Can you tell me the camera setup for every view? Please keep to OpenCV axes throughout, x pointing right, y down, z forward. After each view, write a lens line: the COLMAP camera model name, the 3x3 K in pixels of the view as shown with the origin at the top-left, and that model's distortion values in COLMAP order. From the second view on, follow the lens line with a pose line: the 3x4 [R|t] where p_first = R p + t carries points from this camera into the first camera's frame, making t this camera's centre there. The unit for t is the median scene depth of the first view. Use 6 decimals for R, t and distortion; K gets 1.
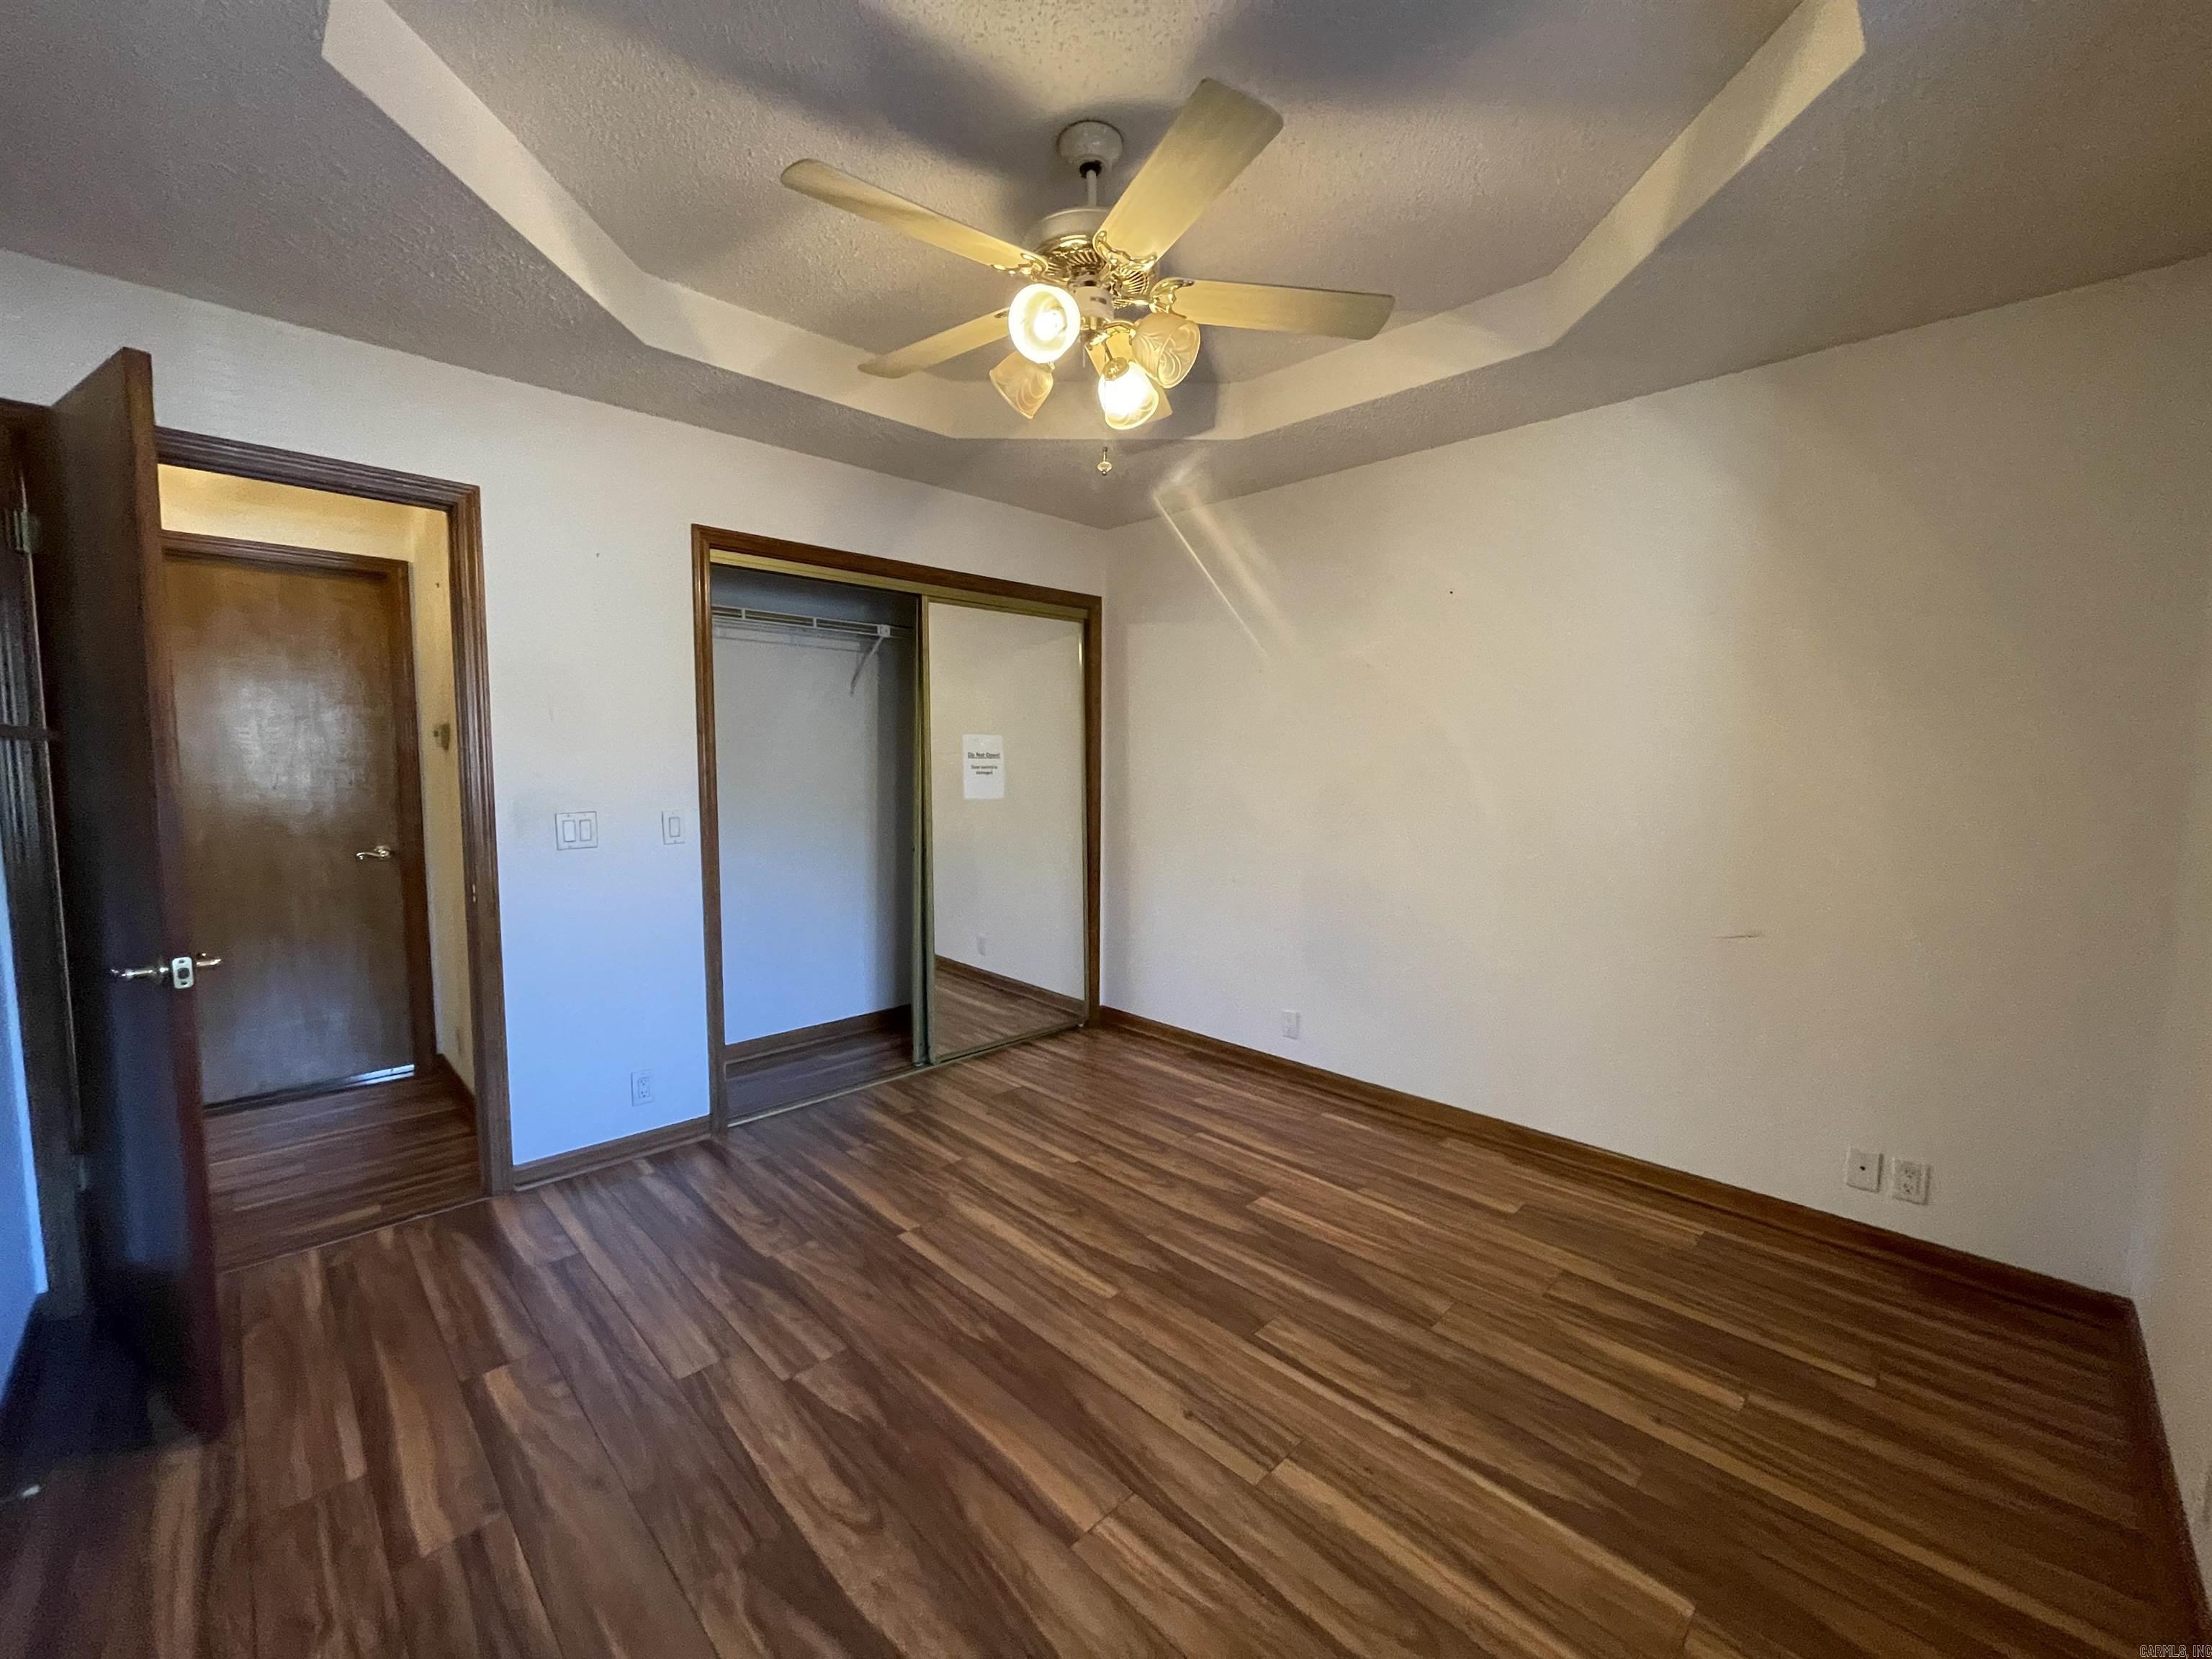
lens RADIAL K [[884.2, 0, 1107.7], [0, 884.2, 824.0], [0, 0, 1]] dist [-0.002827, 0.000585]
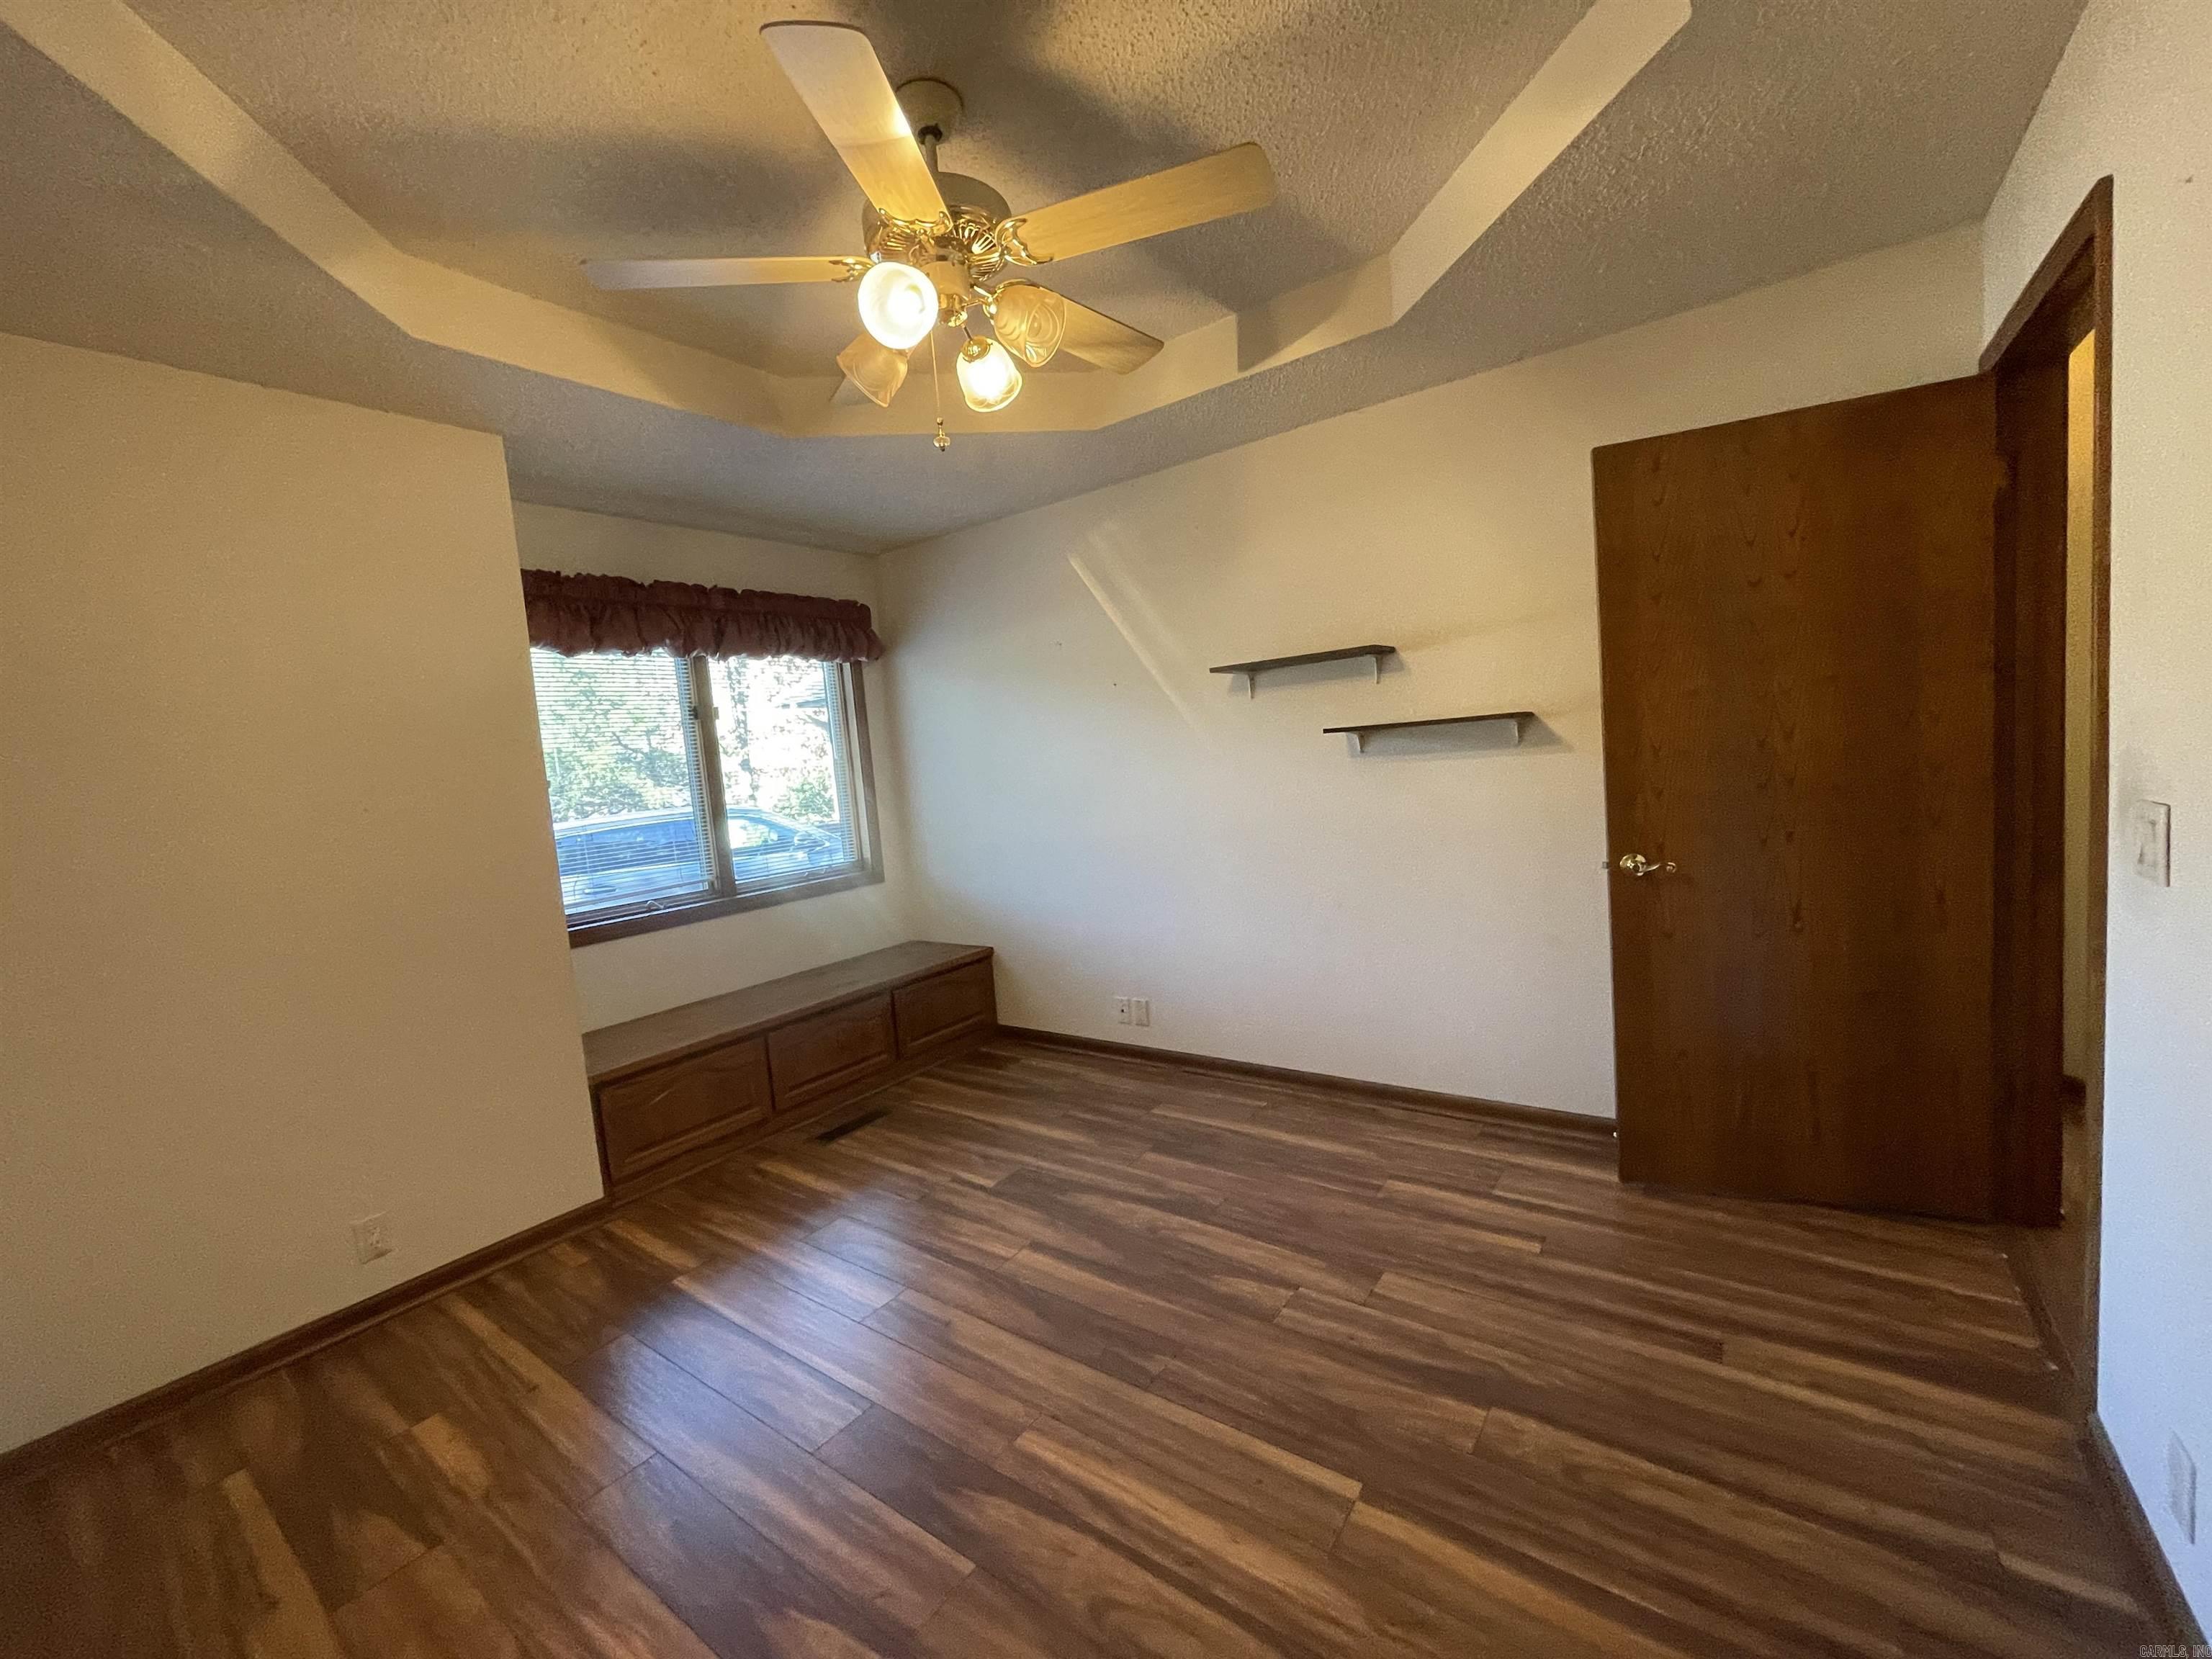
lens RADIAL K [[884.2, 0, 1105.1], [0, 884.2, 825.3], [0, 0, 1]] dist [-0.002827, 0.000585]
pose [[-0.983793, 0.092092, -0.153852, 0.003436], [0.065838, 0.983624, 0.167775, -0.161771], [0.166783, 0.154927, -0.973746, 1.873965]]
